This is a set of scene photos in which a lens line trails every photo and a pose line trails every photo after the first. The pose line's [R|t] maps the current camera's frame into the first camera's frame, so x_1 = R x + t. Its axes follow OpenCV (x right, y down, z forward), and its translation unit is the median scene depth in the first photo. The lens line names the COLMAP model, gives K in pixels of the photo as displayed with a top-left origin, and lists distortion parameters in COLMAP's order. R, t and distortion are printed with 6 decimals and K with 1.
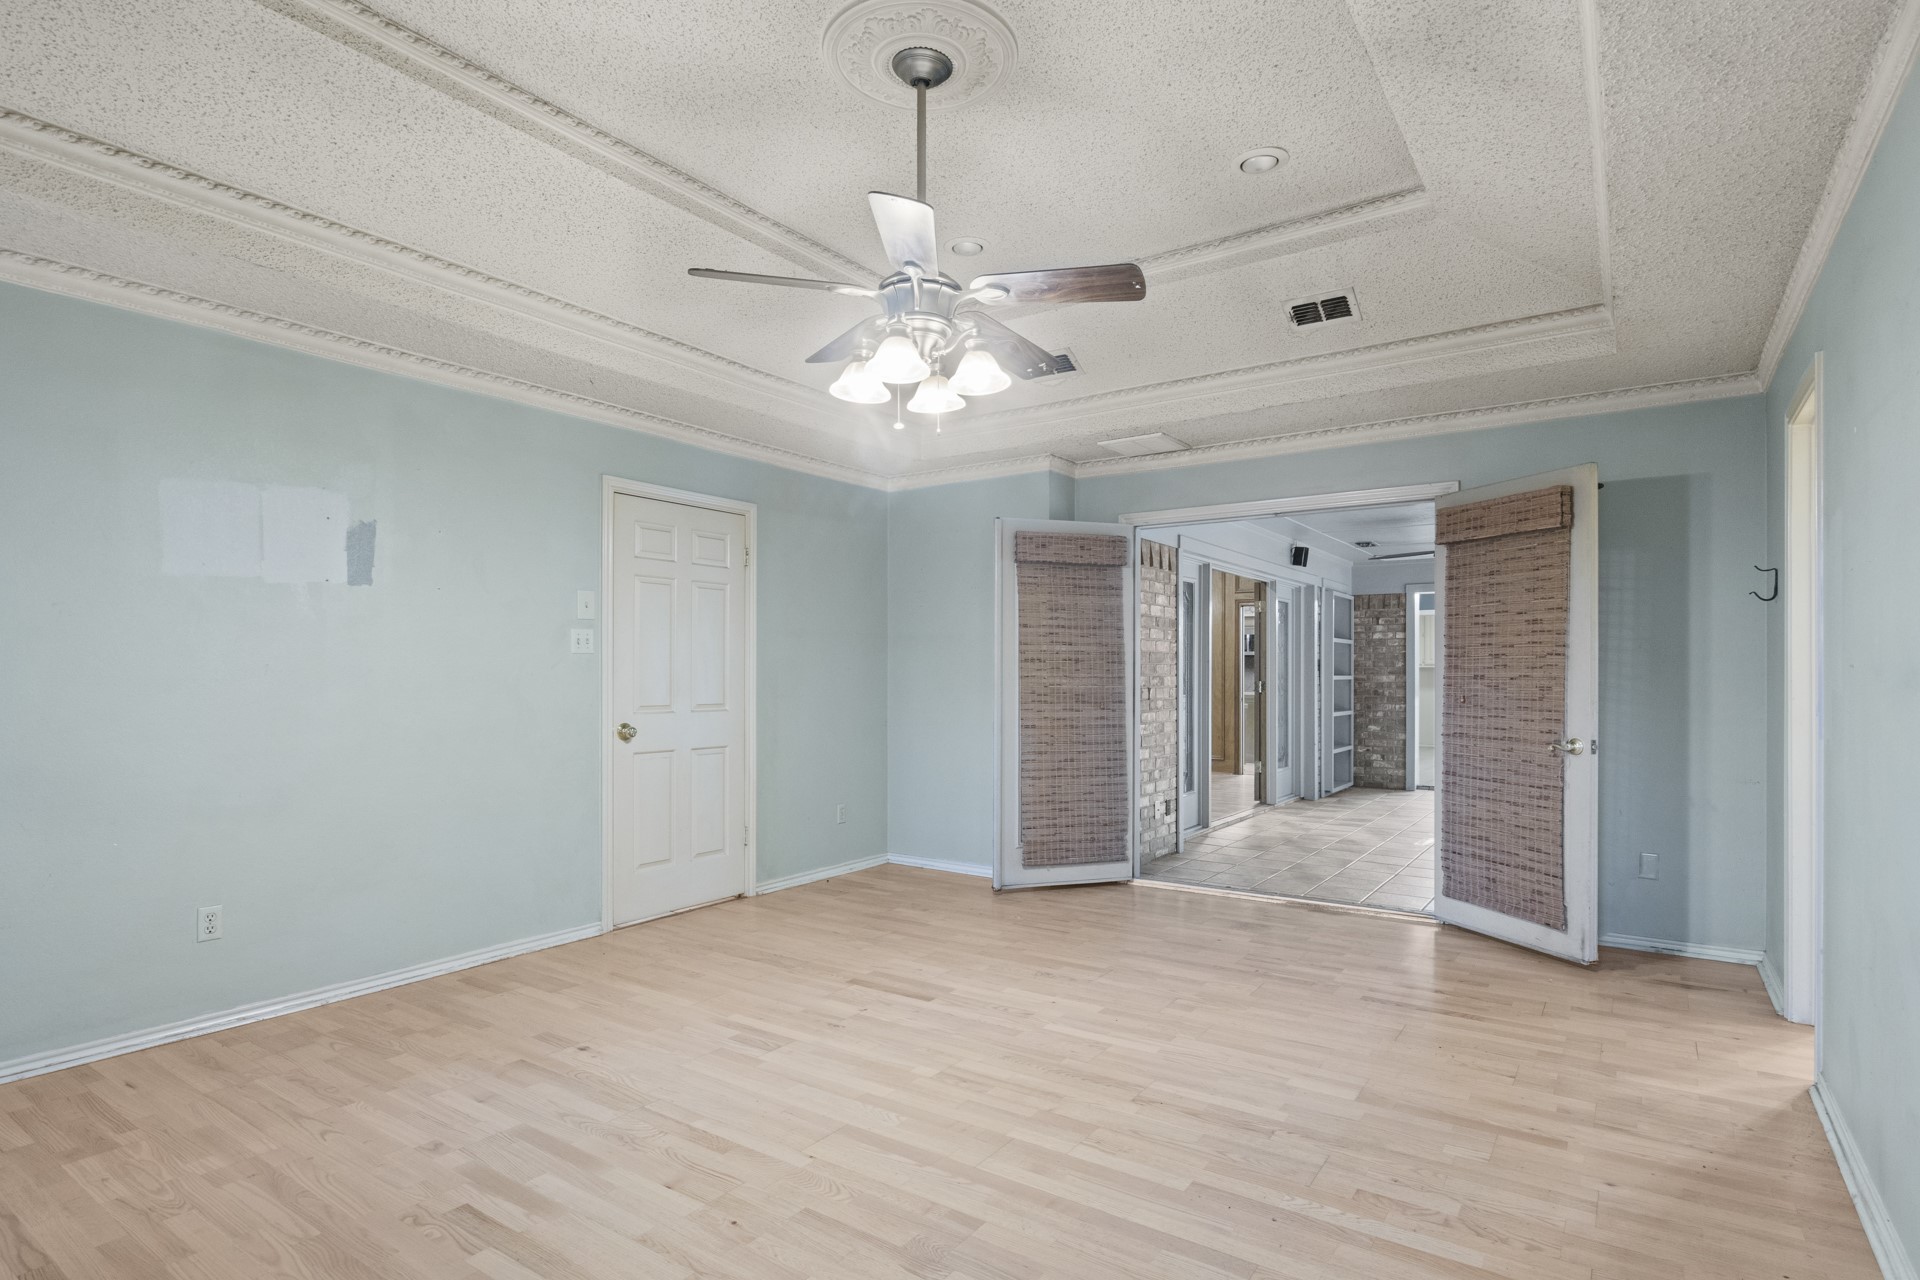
lens RADIAL K [[982.0, 0, 967.8], [0, 982.0, 668.5], [0, 0, 1]] dist [-0.005377, -0.000591]
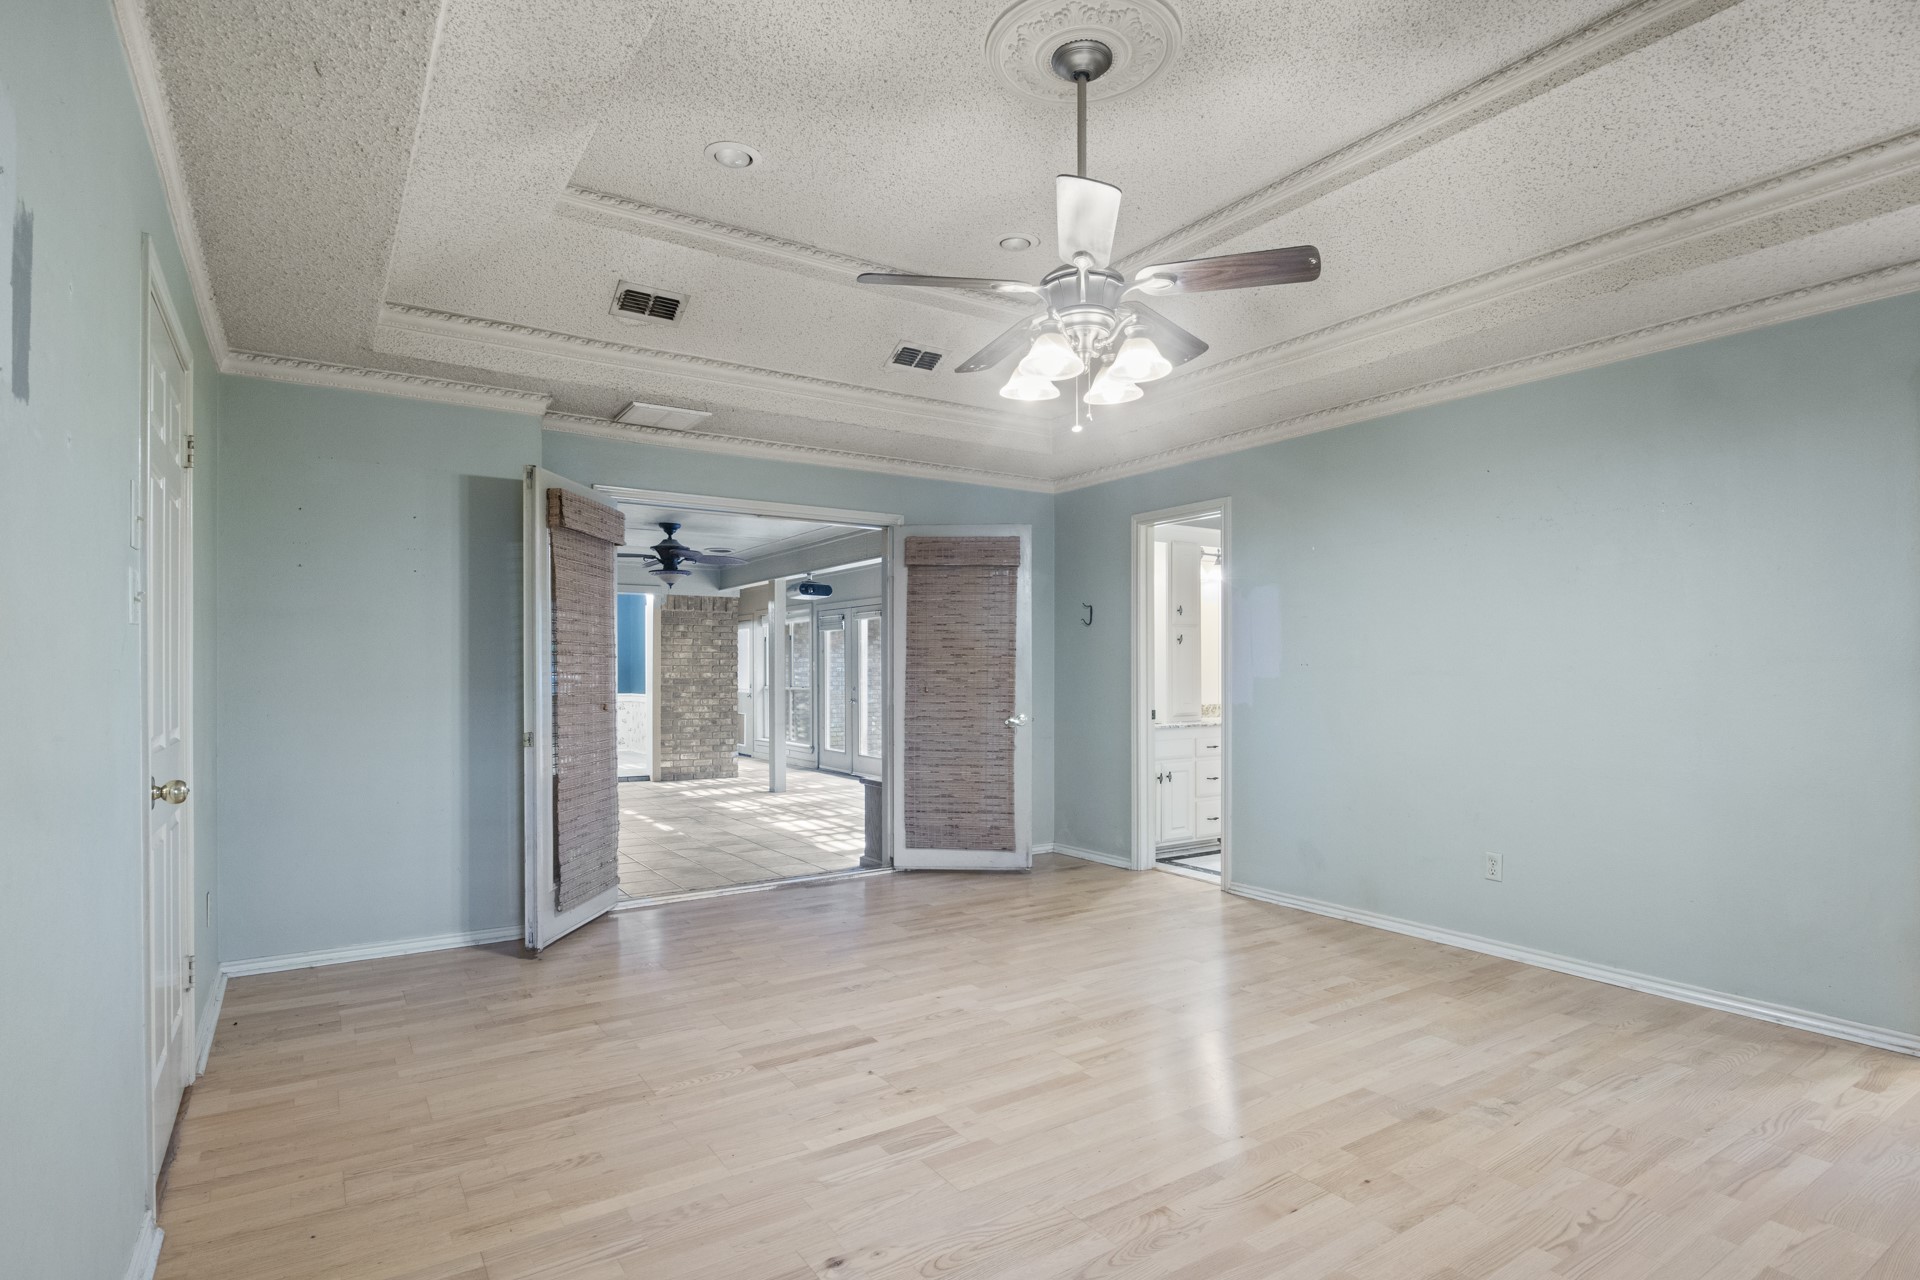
lens RADIAL K [[982.0, 0, 967.8], [0, 982.0, 668.5], [0, 0, 1]] dist [-0.005377, -0.000591]
pose [[0.366245, 0.002434, 0.930515, -0.747414], [-0.004147, 0.999991, -0.000983, 0.005778], [-0.930509, -0.003499, 0.366251, 0.546463]]
